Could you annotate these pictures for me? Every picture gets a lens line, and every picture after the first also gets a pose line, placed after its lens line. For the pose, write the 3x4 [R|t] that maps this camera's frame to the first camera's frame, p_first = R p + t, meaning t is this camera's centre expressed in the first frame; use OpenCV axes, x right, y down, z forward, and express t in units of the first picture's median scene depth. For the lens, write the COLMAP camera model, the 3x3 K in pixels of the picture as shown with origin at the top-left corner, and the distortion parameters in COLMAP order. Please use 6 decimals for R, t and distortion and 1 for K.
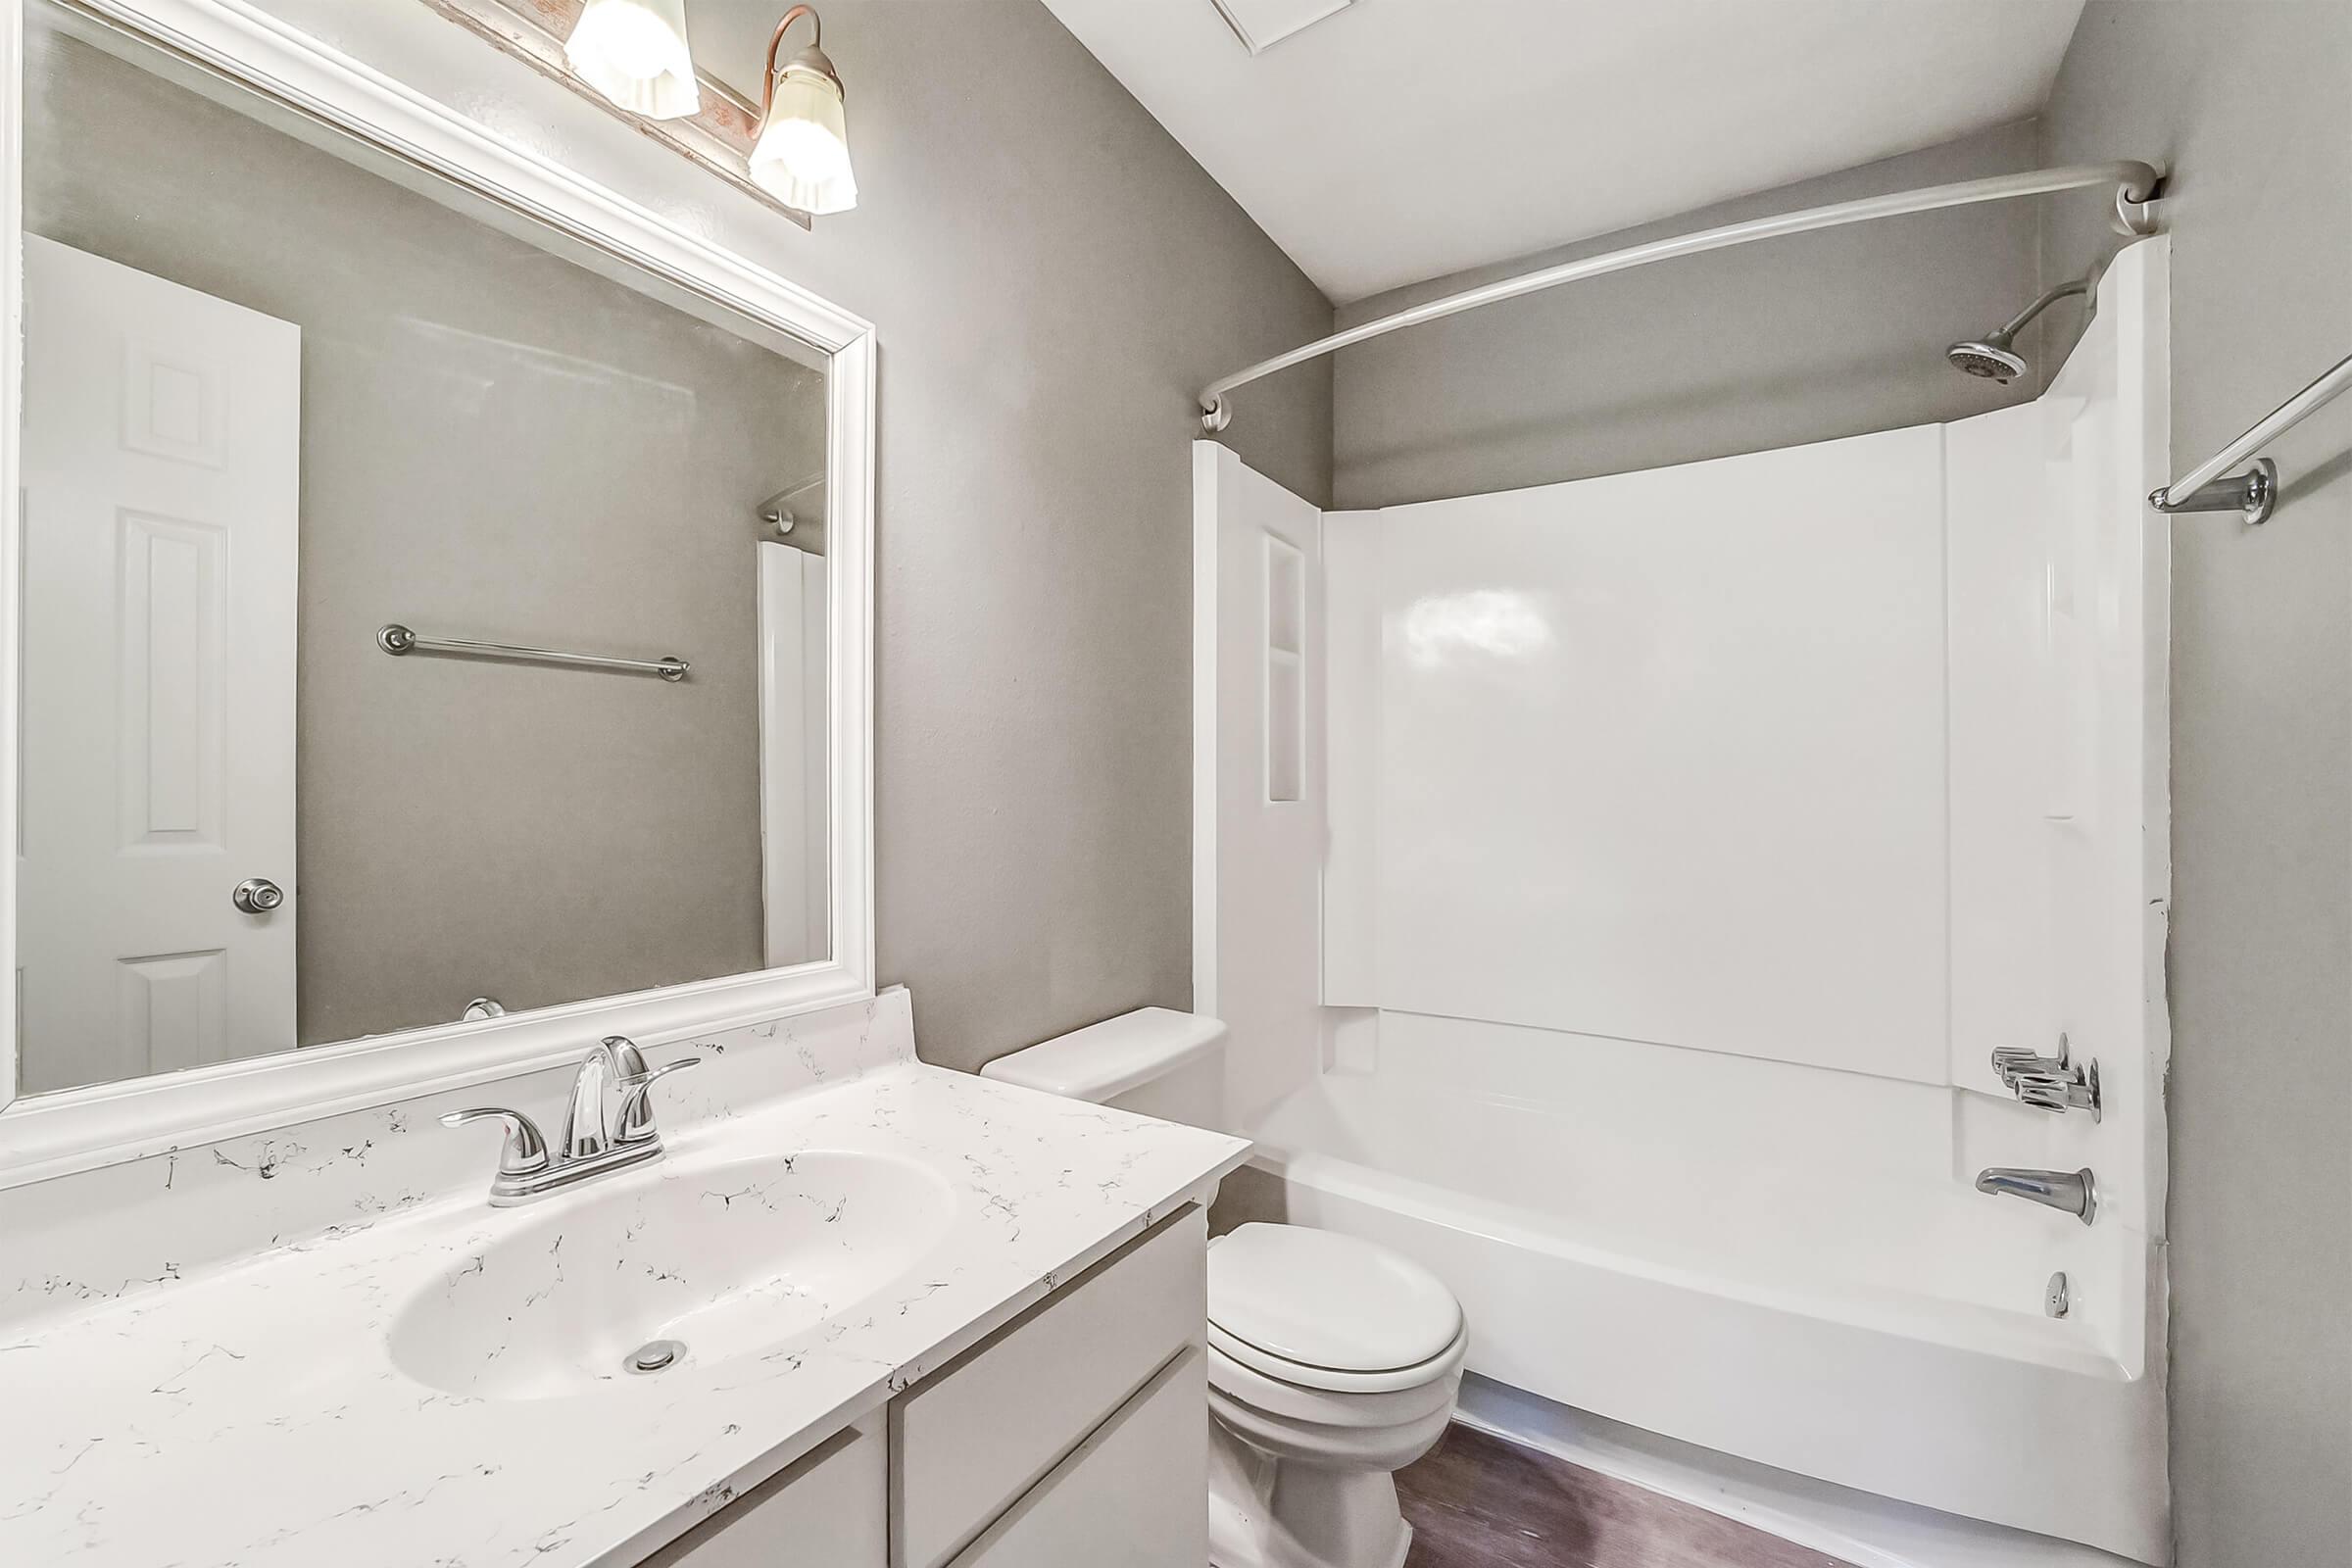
lens RADIAL K [[941.6, 0, 1178.1], [0, 941.6, 783.0], [0, 0, 1]] dist [-0.037087, 0.008617]
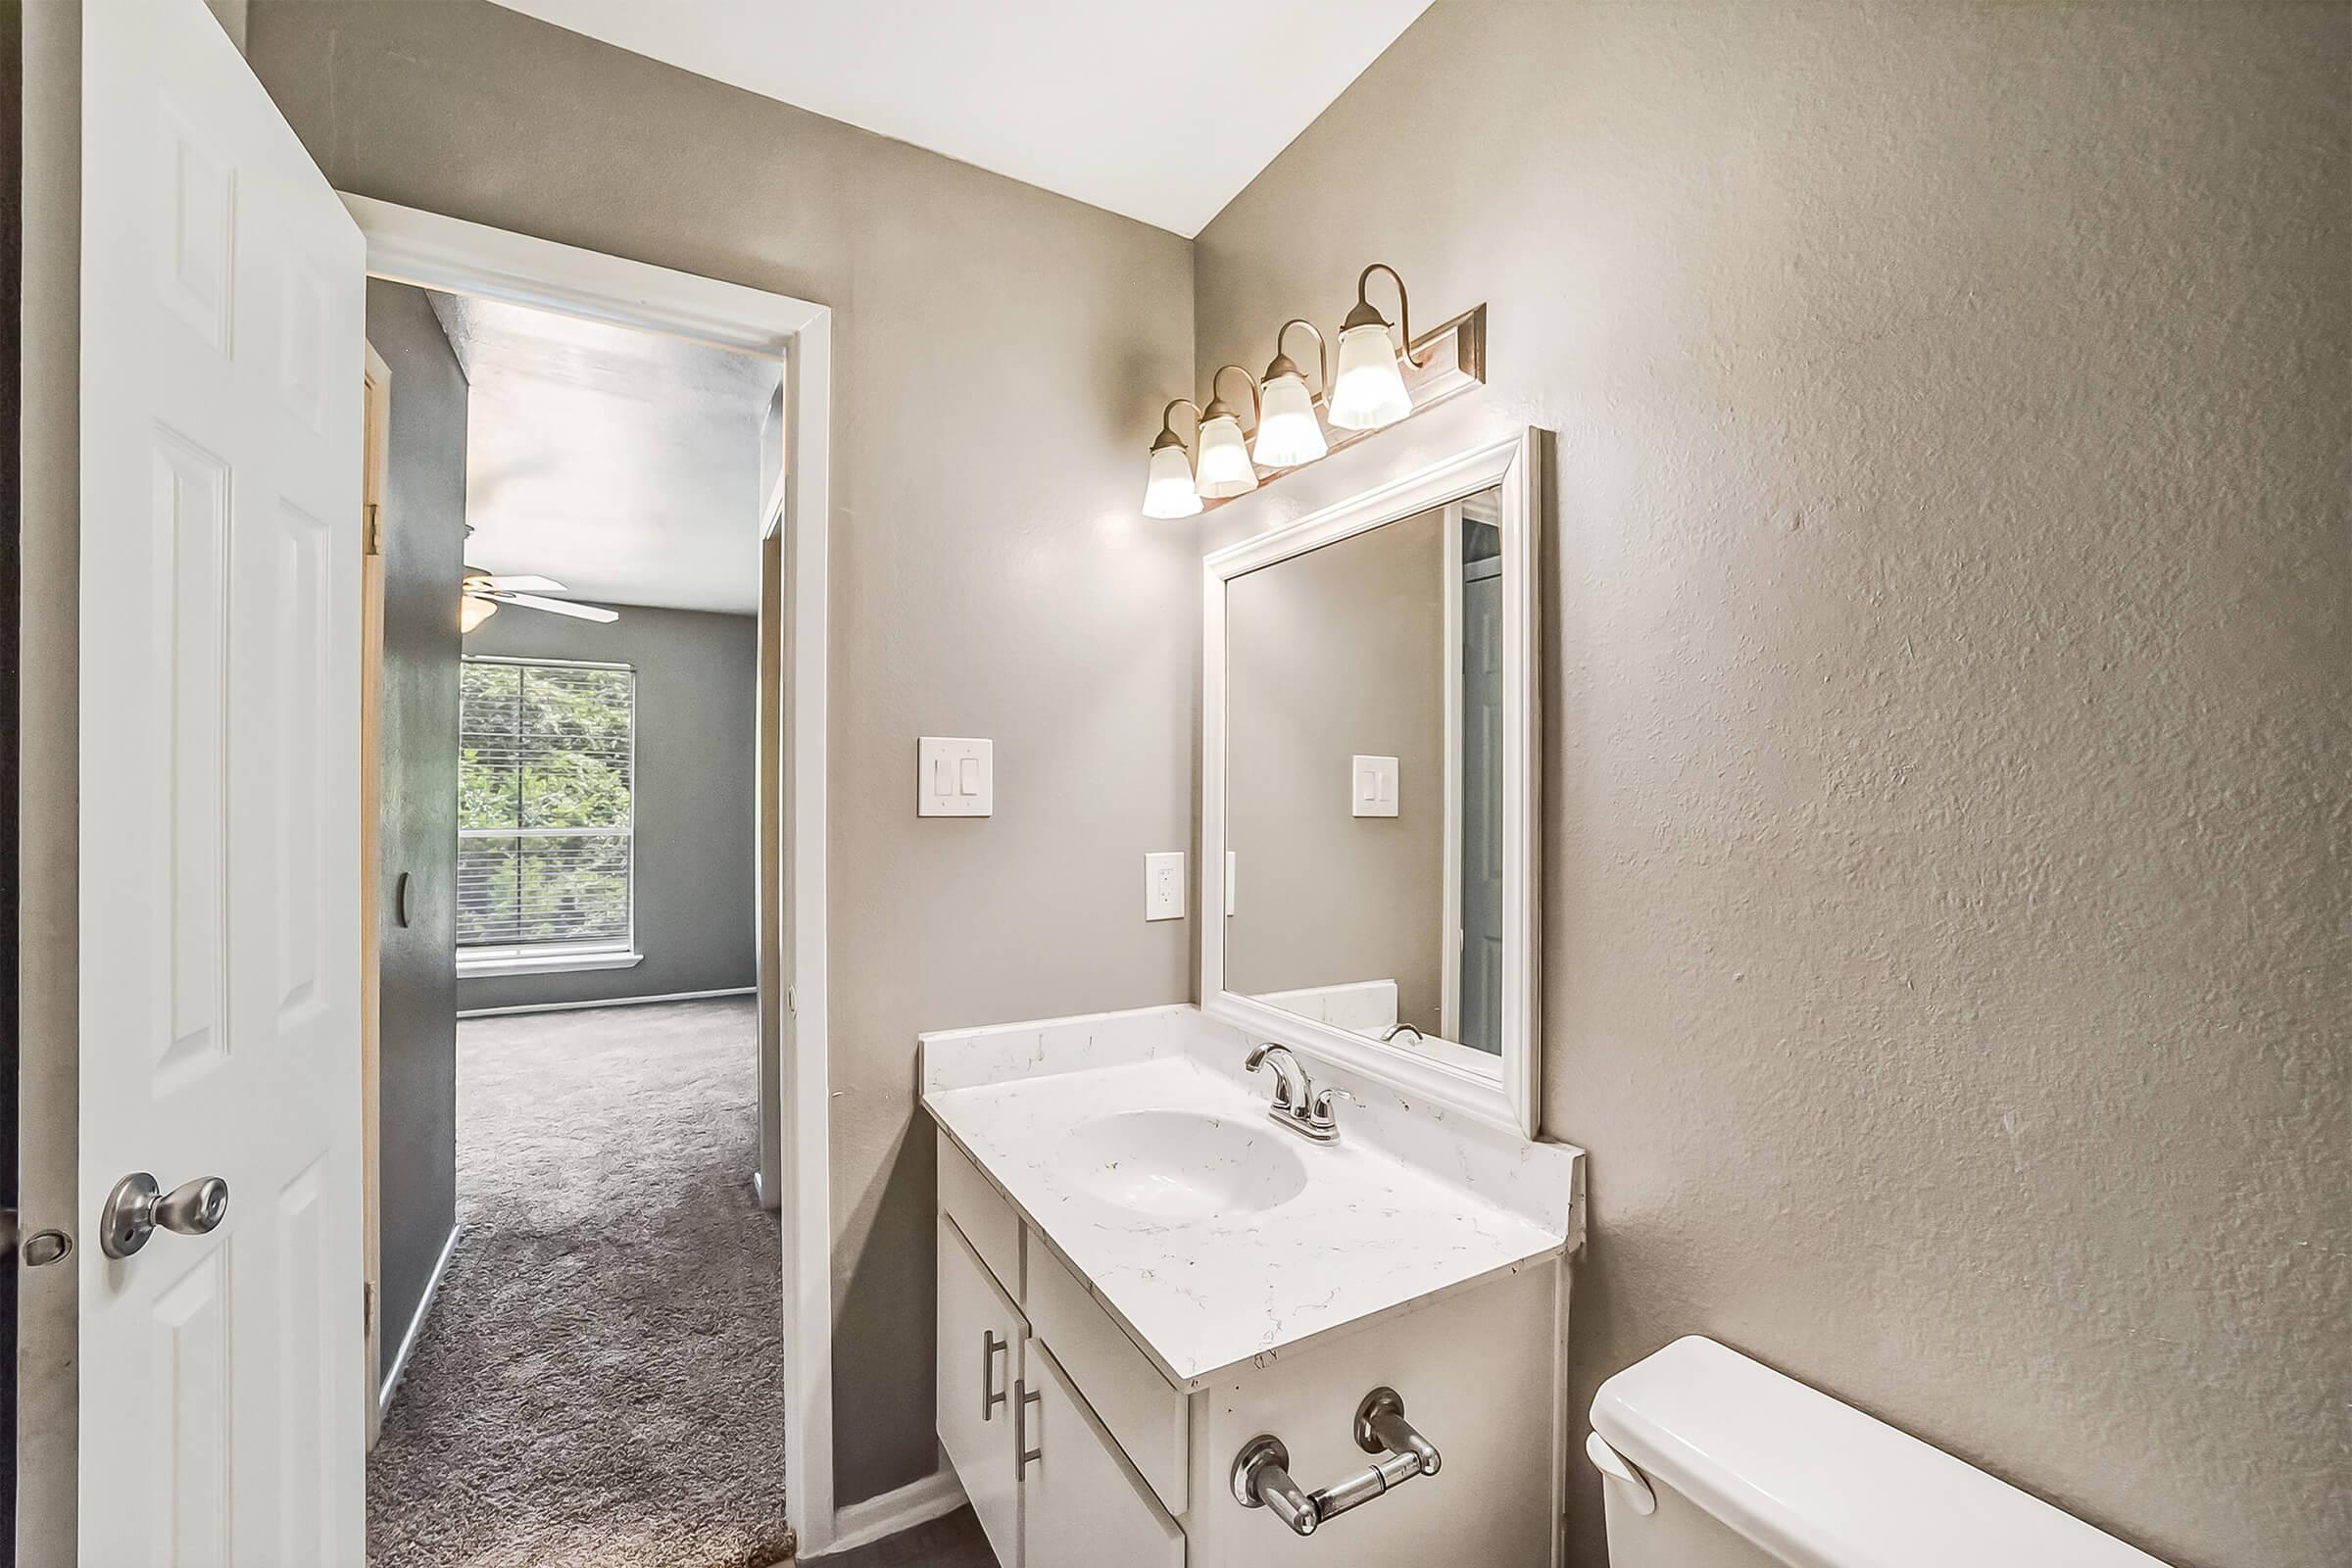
lens RADIAL K [[941.6, 0, 1178.1], [0, 941.6, 783.0], [0, 0, 1]] dist [-0.037087, 0.008617]
pose [[-0.451212, -0.011895, -0.892338, 0.593683], [0.002737, 0.999888, -0.014713, -0.103440], [0.892413, -0.009081, -0.451129, 0.975737]]
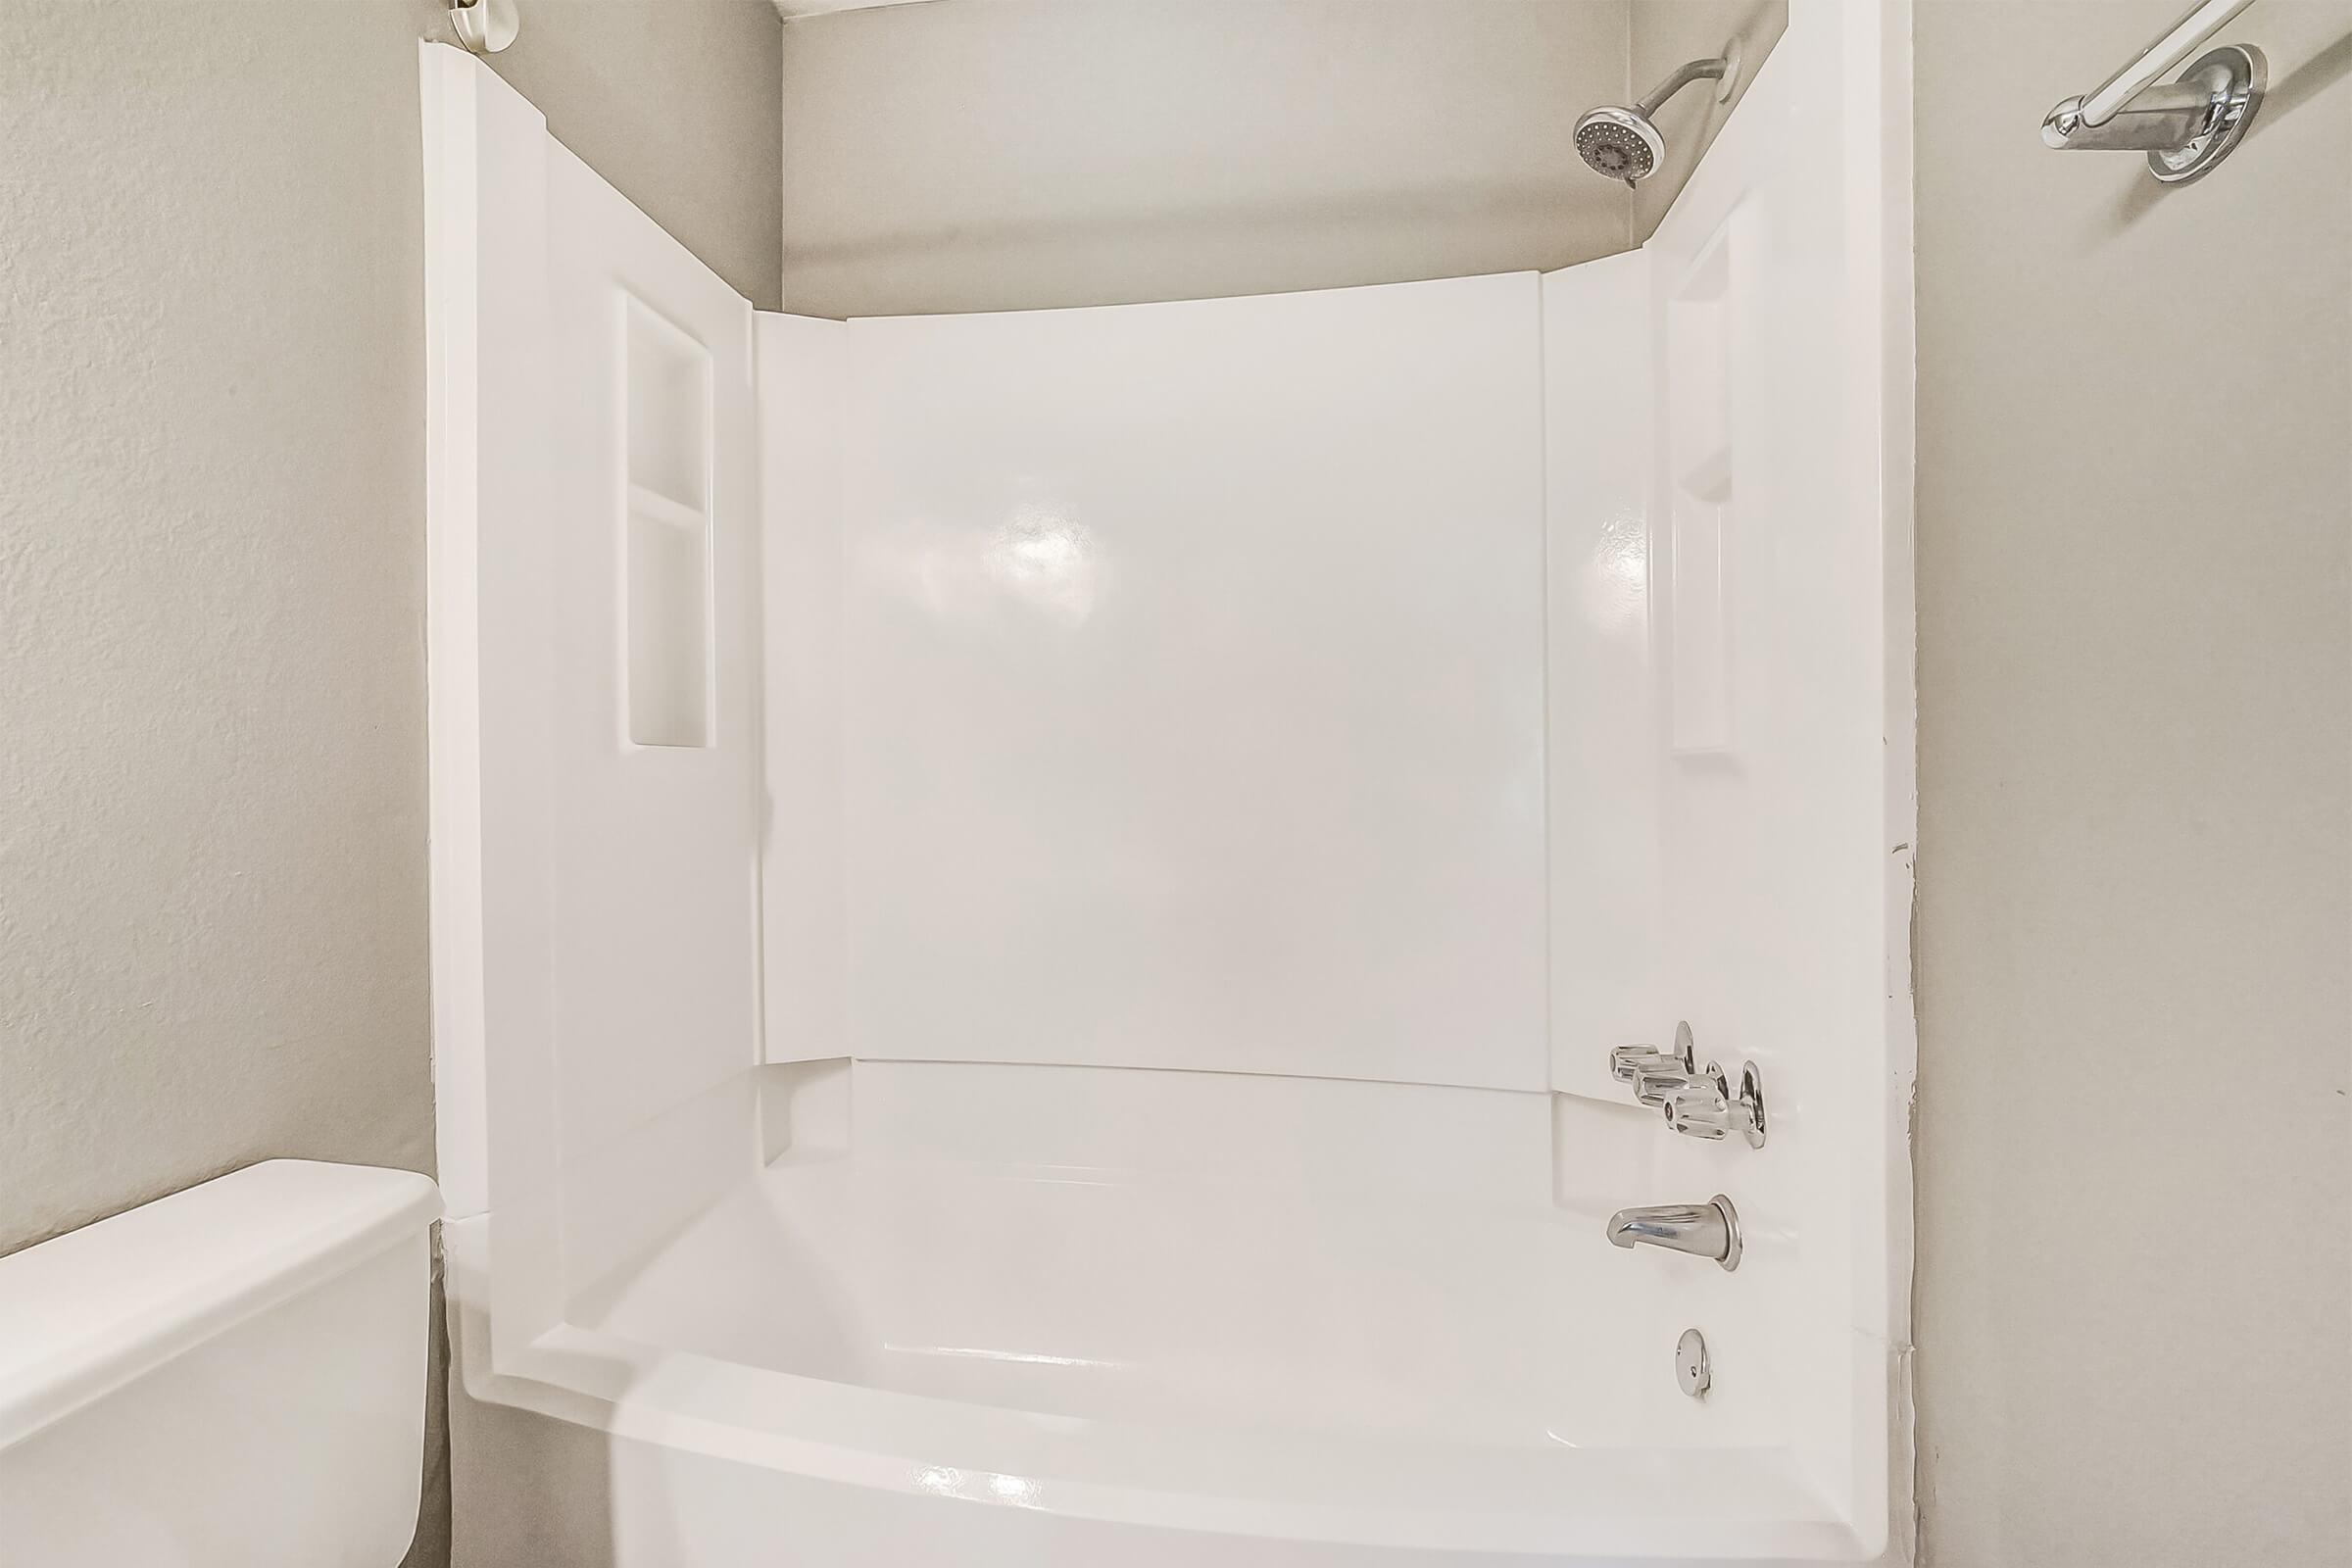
lens RADIAL K [[930.1, 0, 1183.8], [0, 930.1, 784.7], [0, 0, 1]] dist [-0.035030, 0.008549]
pose [[0.900204, -0.009221, 0.435371, 0.235219], [0.003561, 0.999898, 0.013815, 0.055483], [-0.435454, -0.010886, 0.900145, 0.489538]]
